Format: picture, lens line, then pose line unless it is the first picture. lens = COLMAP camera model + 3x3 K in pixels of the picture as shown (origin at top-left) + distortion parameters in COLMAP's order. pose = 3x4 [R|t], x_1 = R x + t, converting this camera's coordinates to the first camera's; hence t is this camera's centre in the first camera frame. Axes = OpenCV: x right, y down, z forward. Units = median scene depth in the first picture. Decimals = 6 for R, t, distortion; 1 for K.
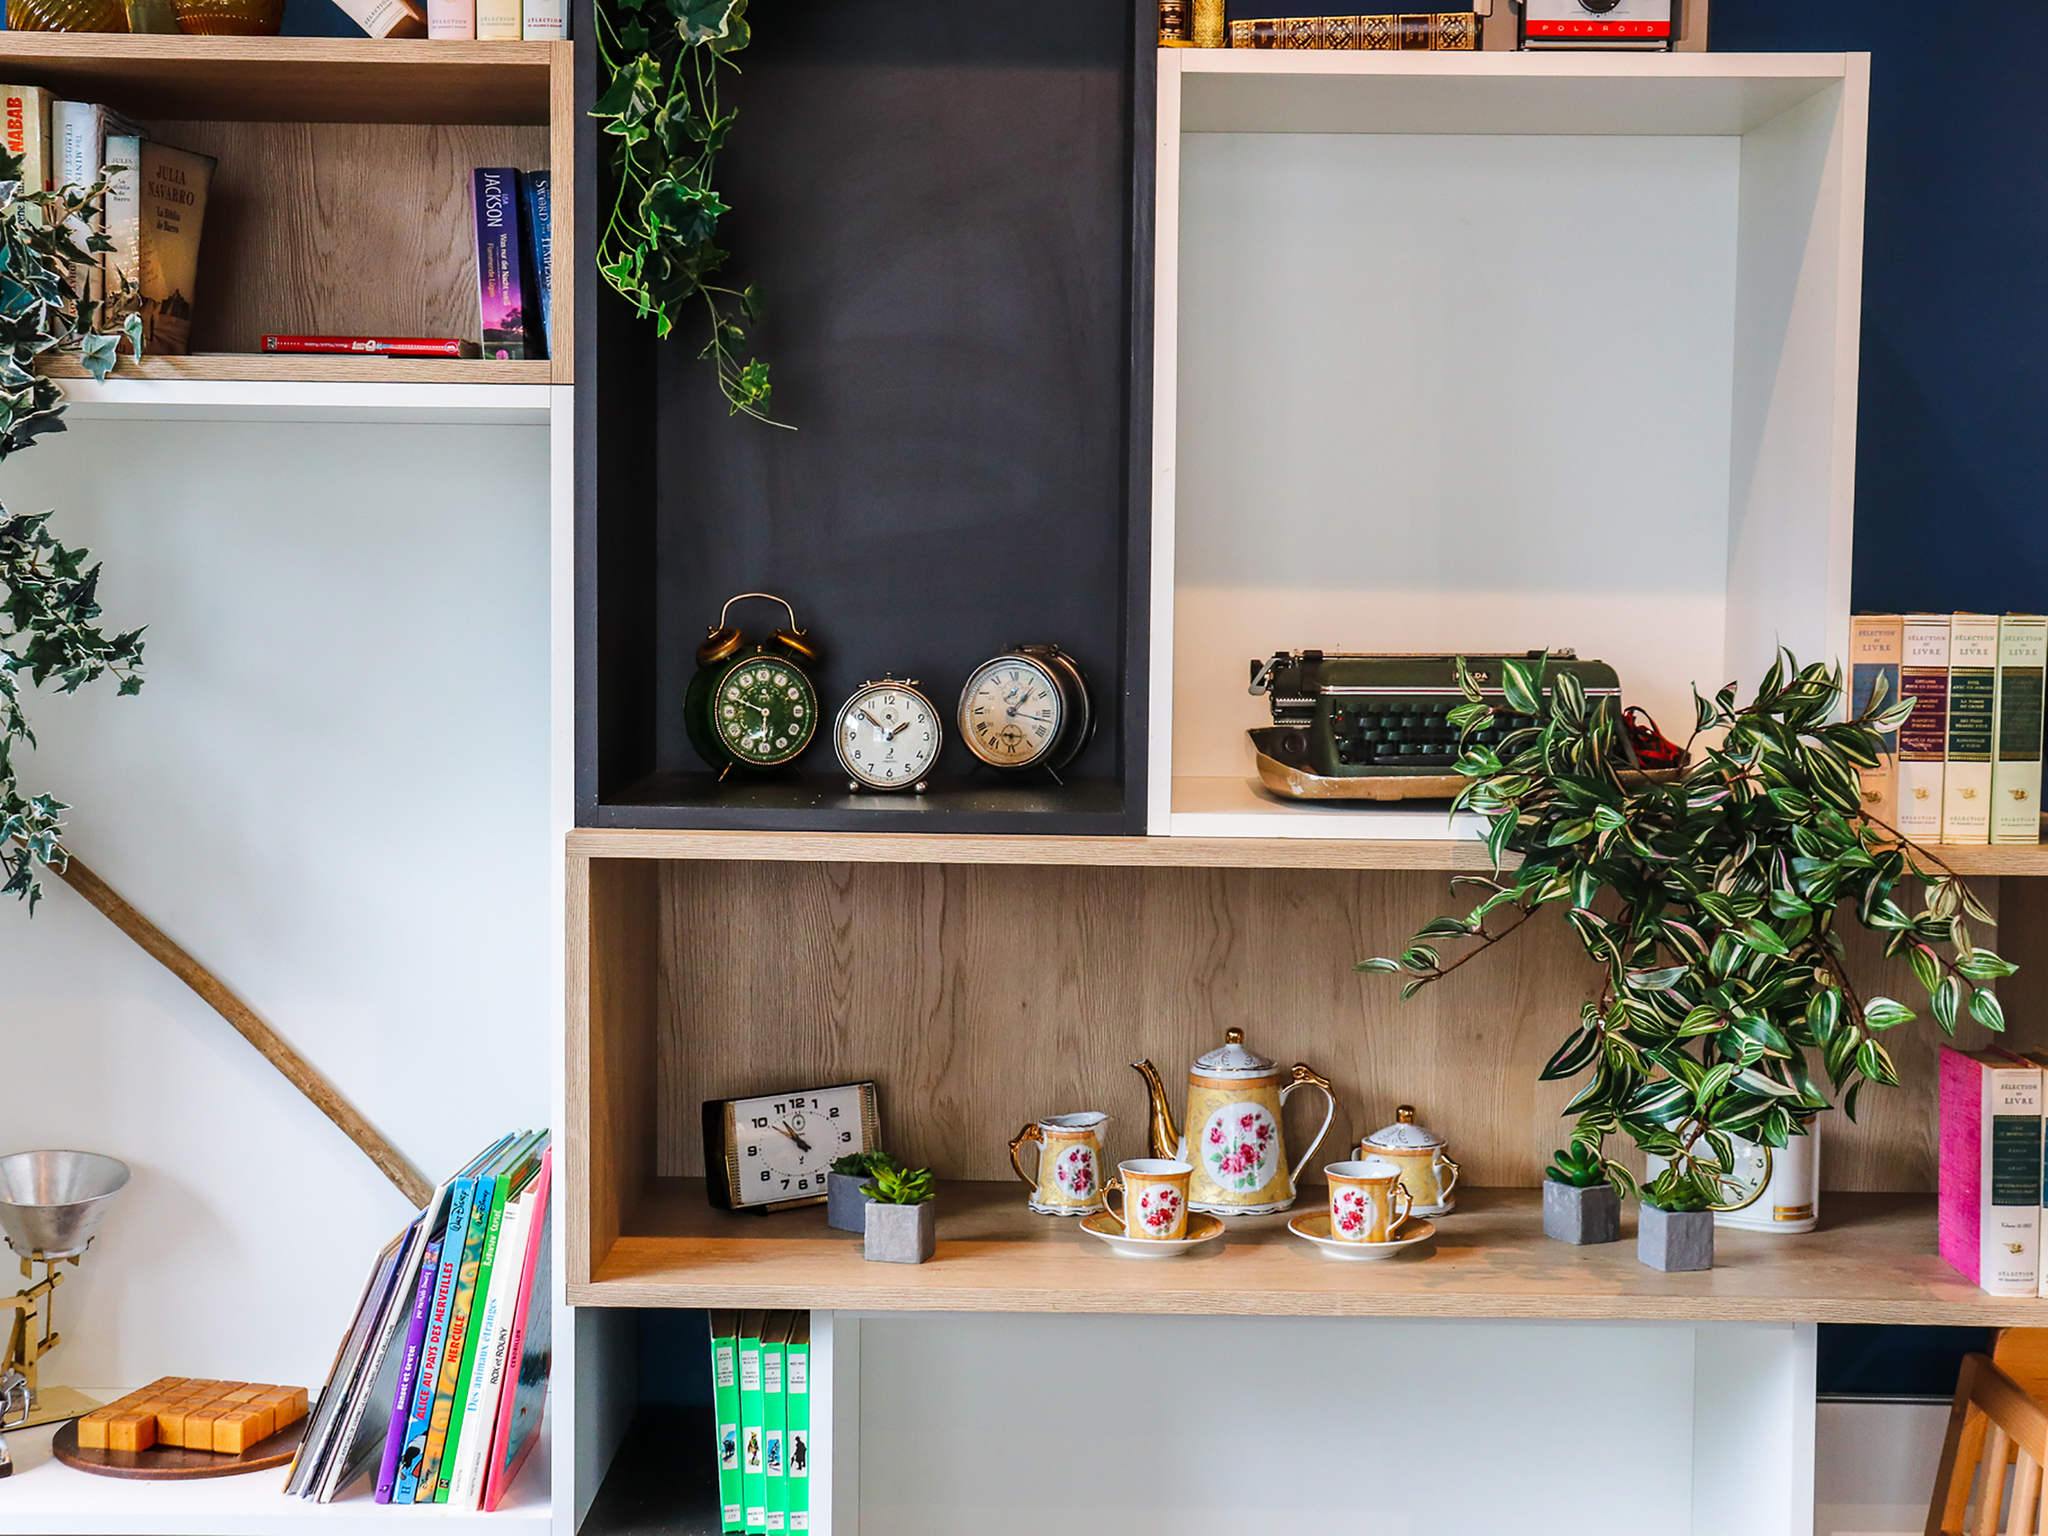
lens RADIAL K [[2979.9, 0, 1023.7], [0, 2979.9, 773.3], [0, 0, 1]] dist [-0.011374, 0.000000]
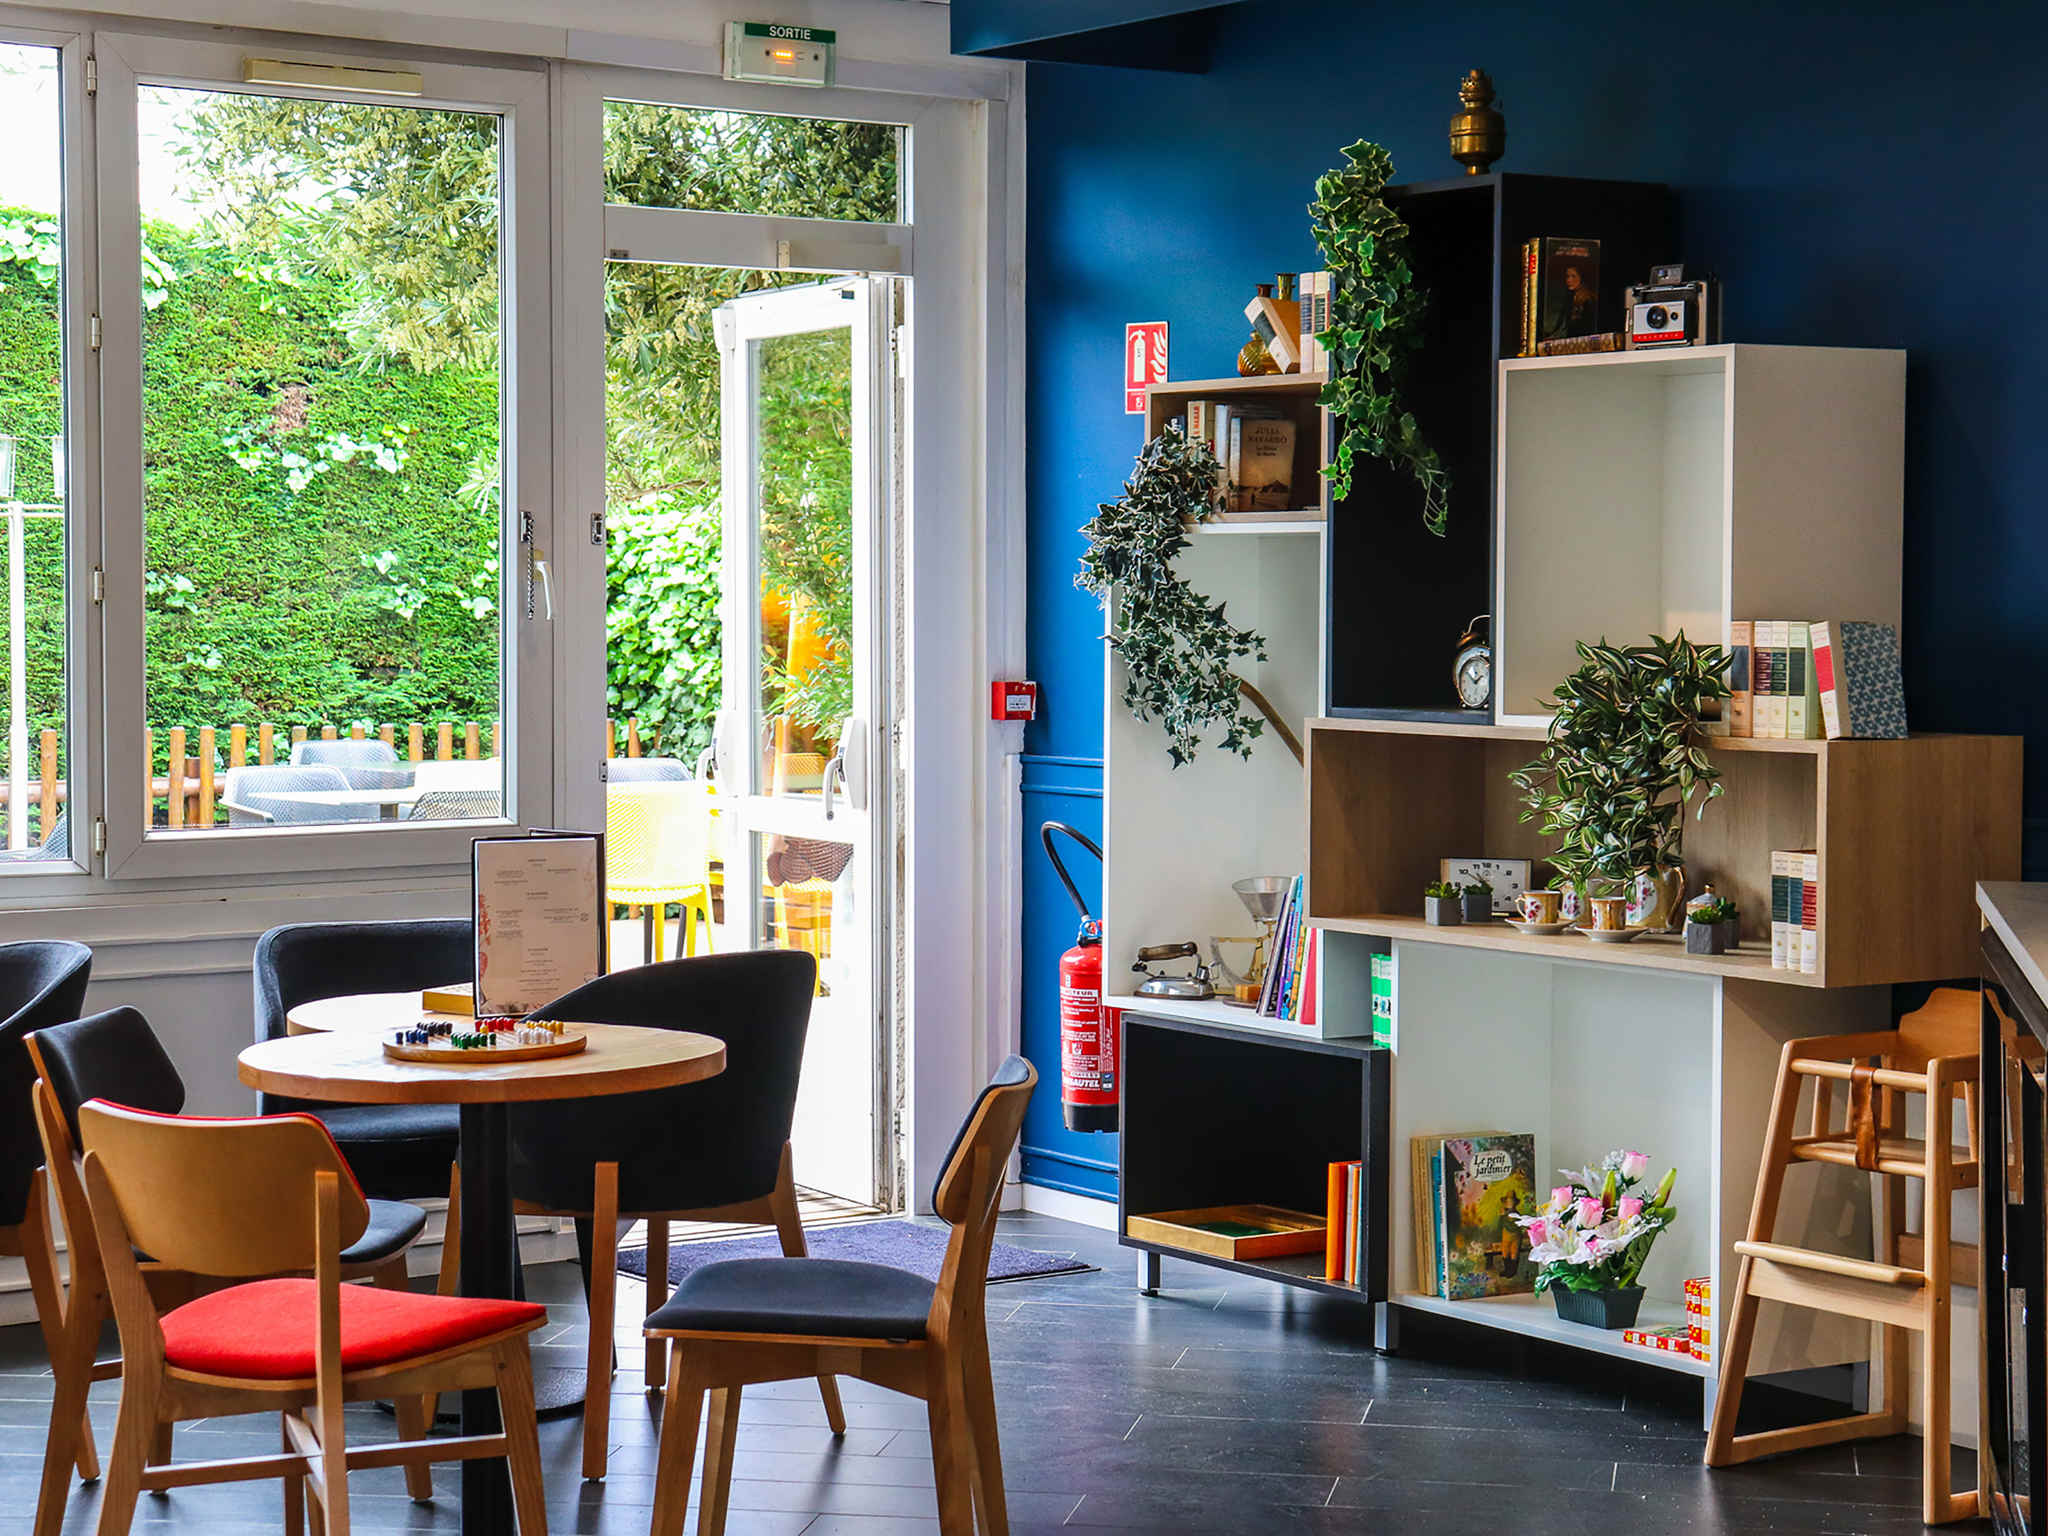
lens RADIAL K [[3882.2, 0, 1024.0], [0, 3882.2, 767.1], [0, 0, 1]] dist [-0.029263, 0.000000]
pose [[0.567749, 0.027401, -0.822745, 2.133772], [-0.057988, 0.998294, -0.006767, 0.088701], [0.821157, 0.051551, 0.568370, -0.854367]]
